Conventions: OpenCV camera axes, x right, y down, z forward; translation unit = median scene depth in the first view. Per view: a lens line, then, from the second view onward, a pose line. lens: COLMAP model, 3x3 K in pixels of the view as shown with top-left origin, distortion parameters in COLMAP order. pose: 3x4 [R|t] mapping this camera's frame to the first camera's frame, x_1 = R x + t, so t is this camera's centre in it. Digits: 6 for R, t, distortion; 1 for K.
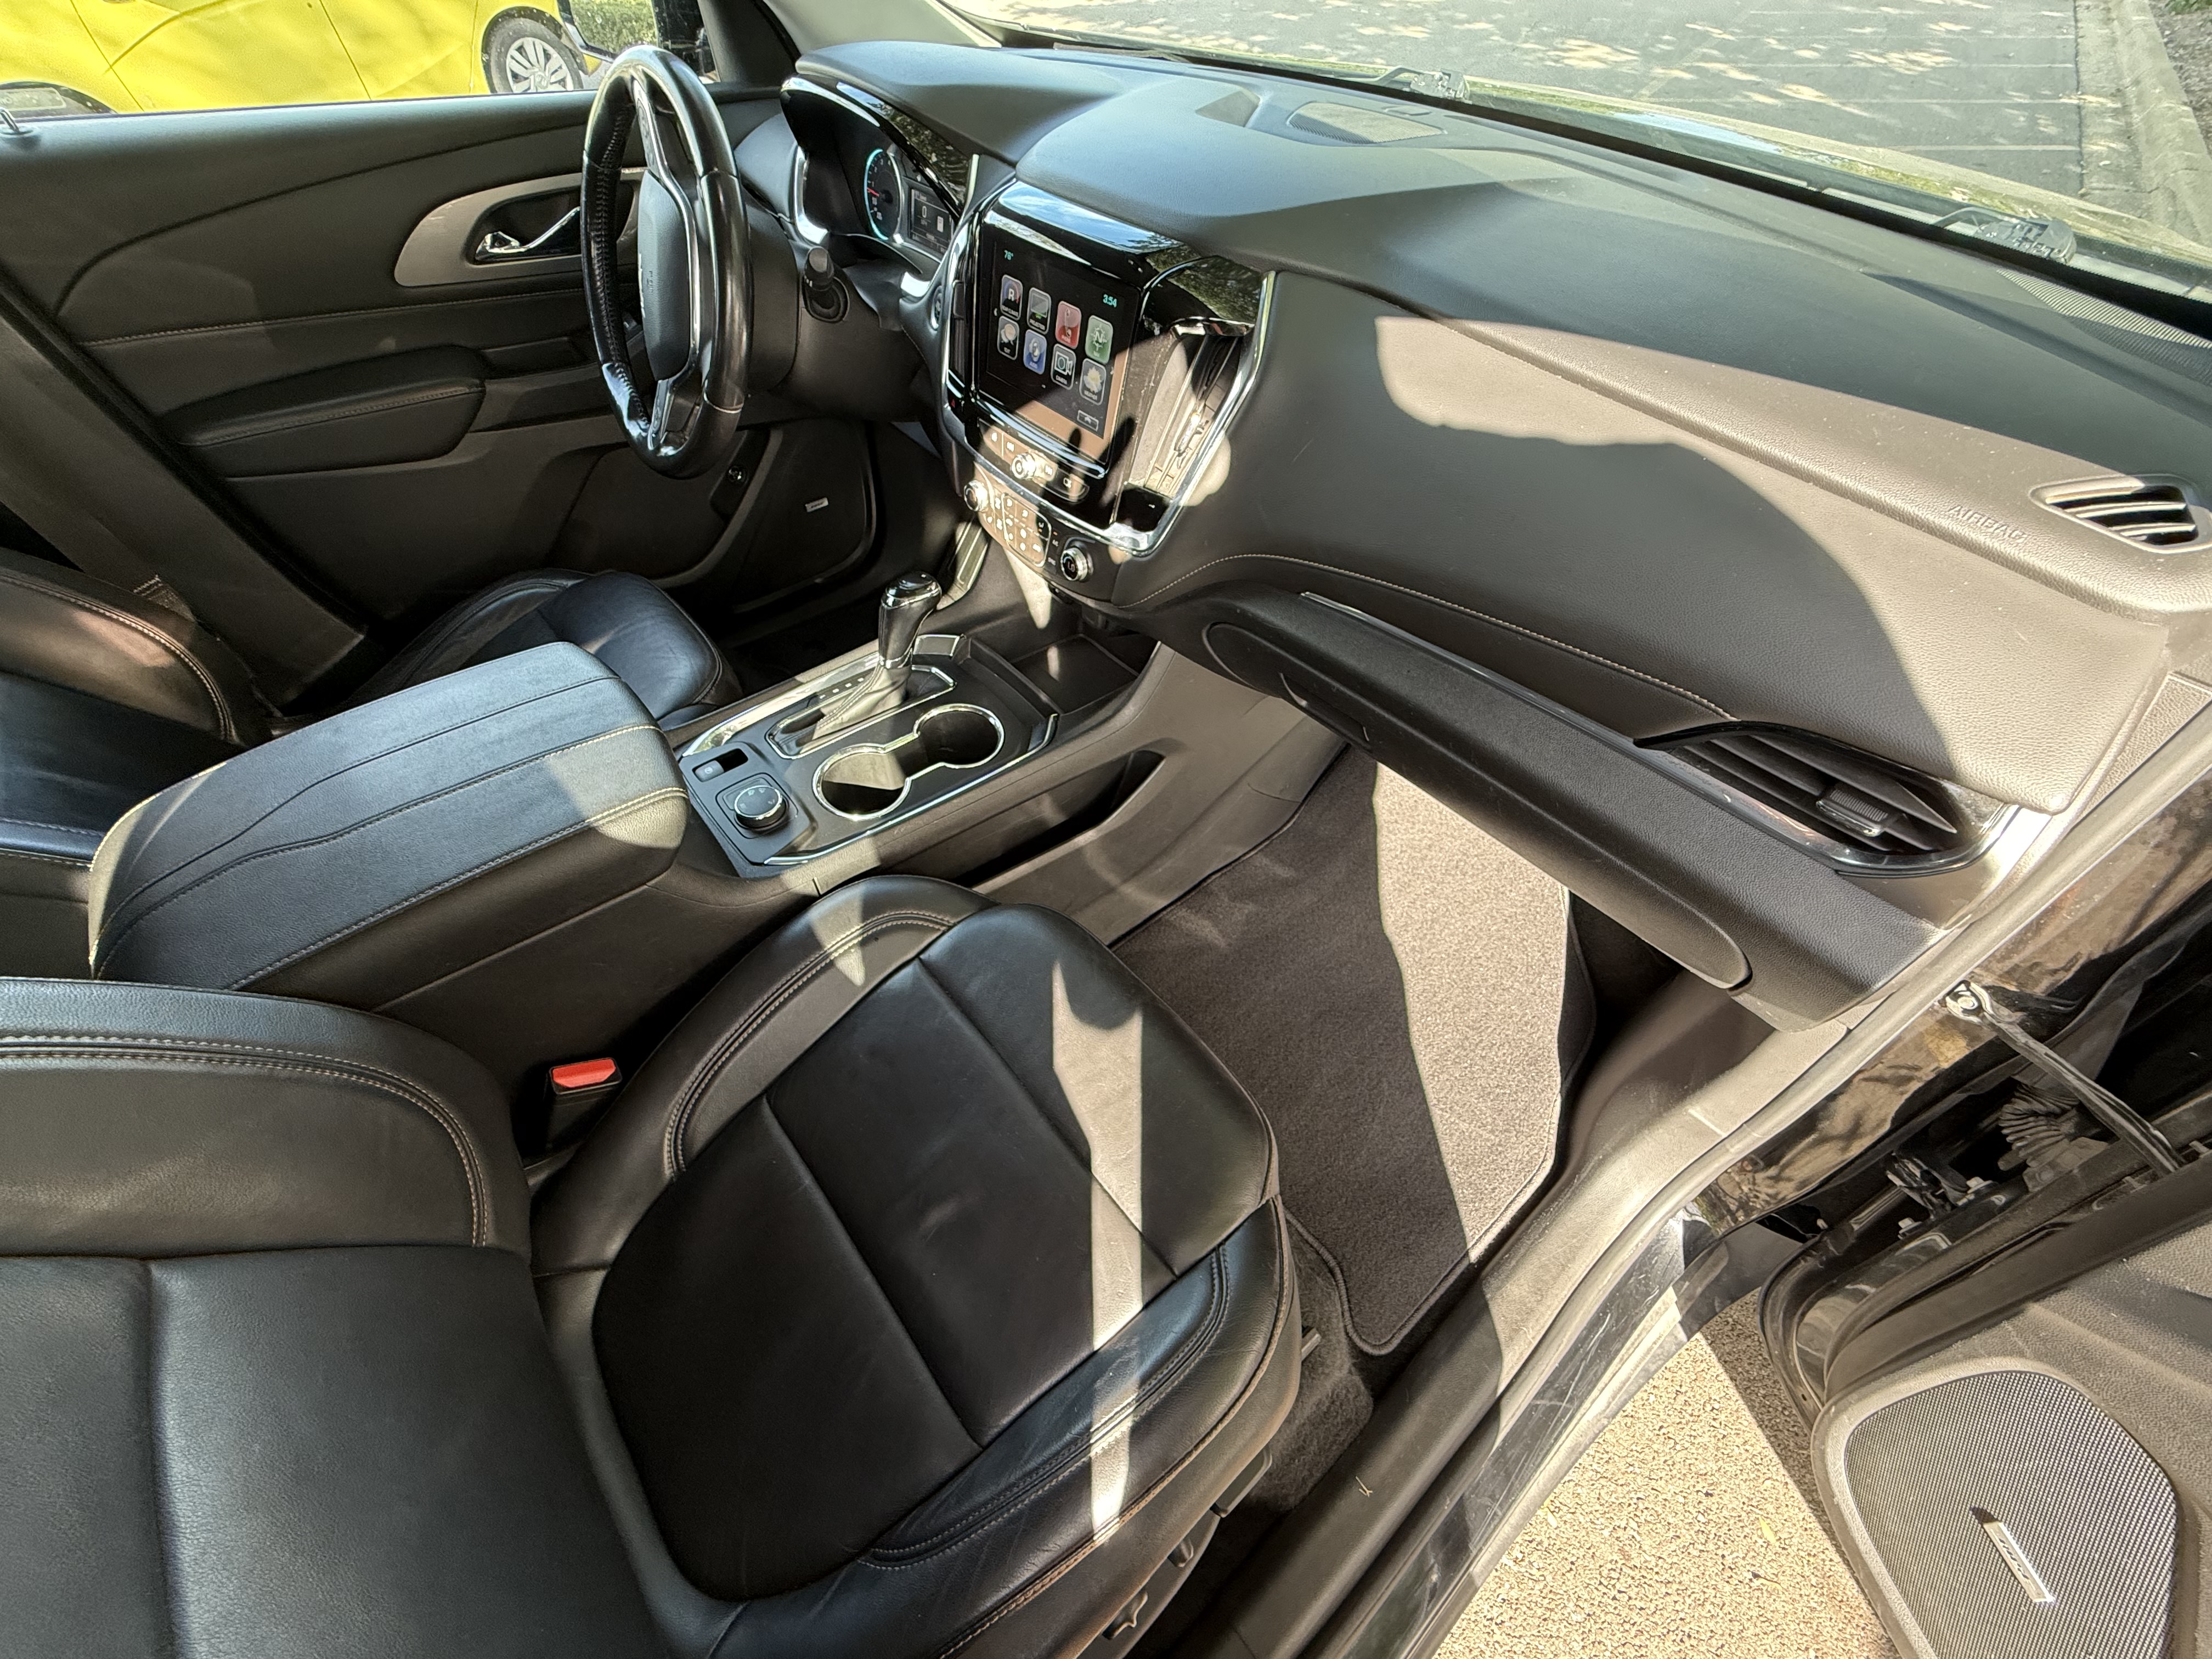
lens RADIAL K [[886.3, 0, 1106.0], [0, 886.3, 829.5], [0, 0, 1]] dist [0.003629, -0.000075]
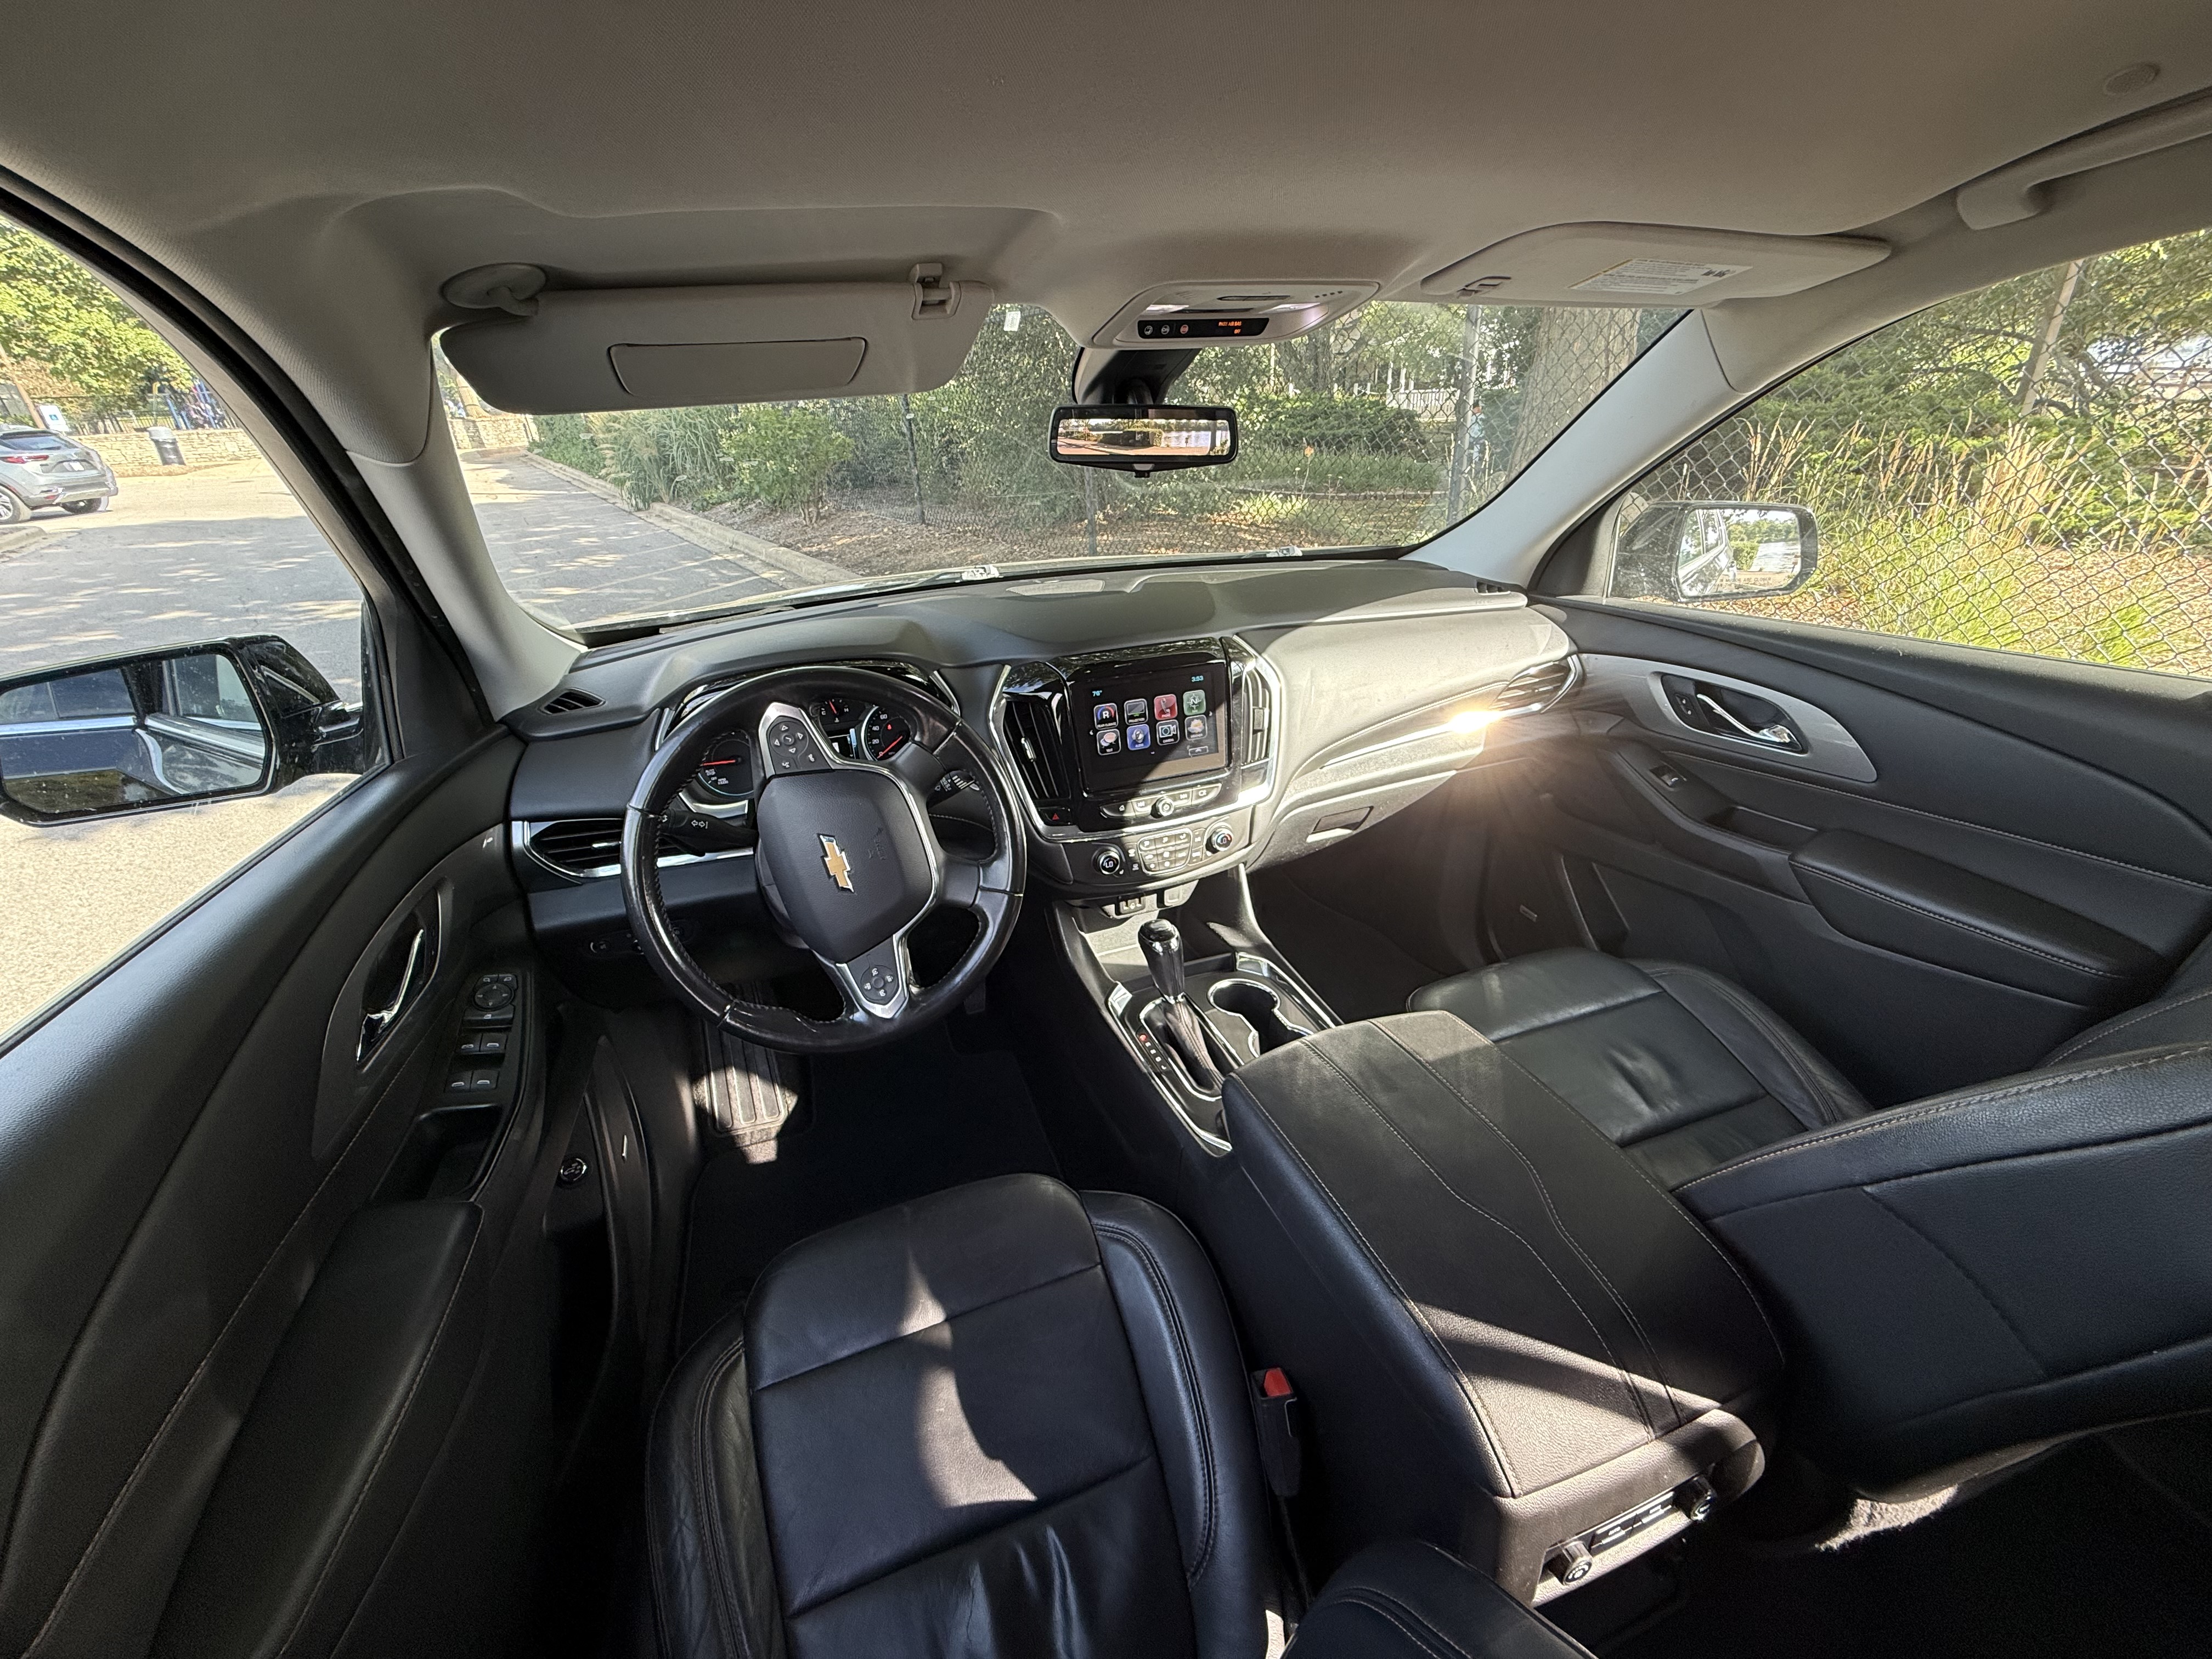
lens RADIAL K [[892.1, 0, 1106.0], [0, 892.1, 829.5], [0, 0, 1]] dist [0.001087, -0.000091]
pose [[0.343364, -0.427144, 0.836450, -1.386848], [0.736758, 0.674840, 0.042176, -0.543644], [-0.582485, 0.601779, 0.546418, 0.335960]]
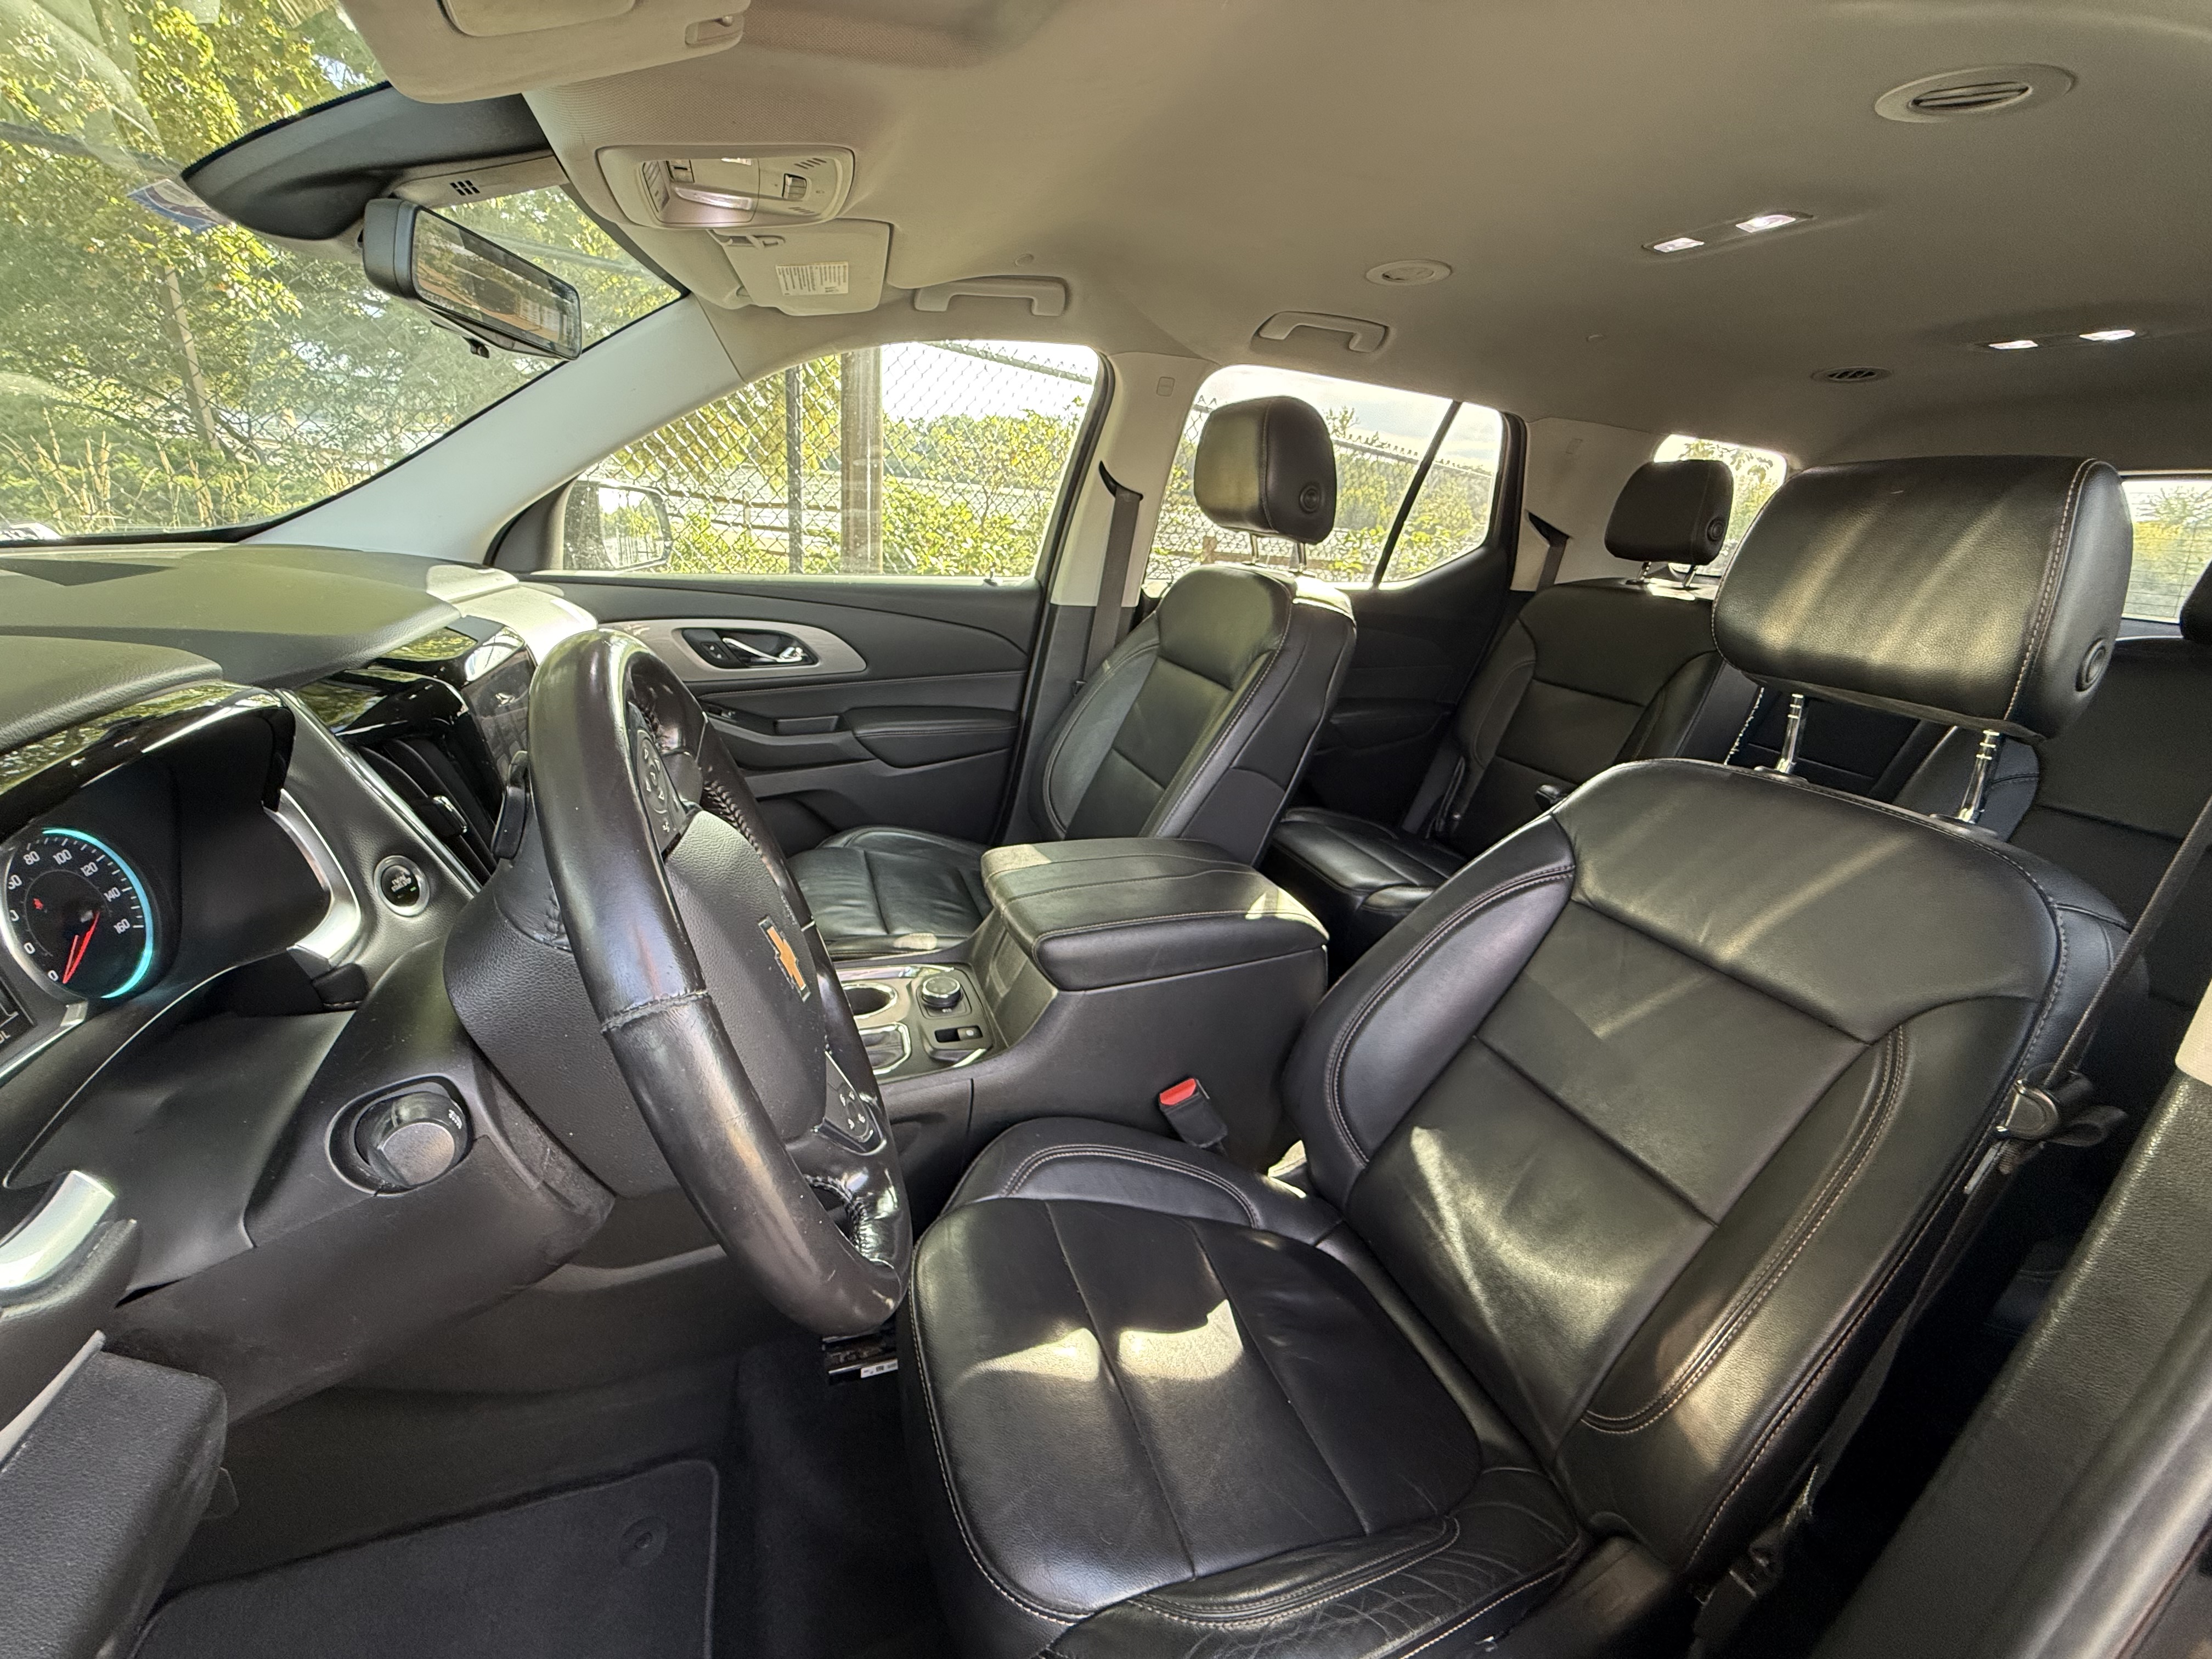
lens RADIAL K [[892.1, 0, 1106.0], [0, 892.1, 829.5], [0, 0, 1]] dist [0.001087, -0.000091]
pose [[-0.939492, -0.200160, 0.278011, -0.955606], [0.182665, 0.393847, 0.900843, -1.276327], [-0.289806, 0.897118, -0.333454, 1.222677]]
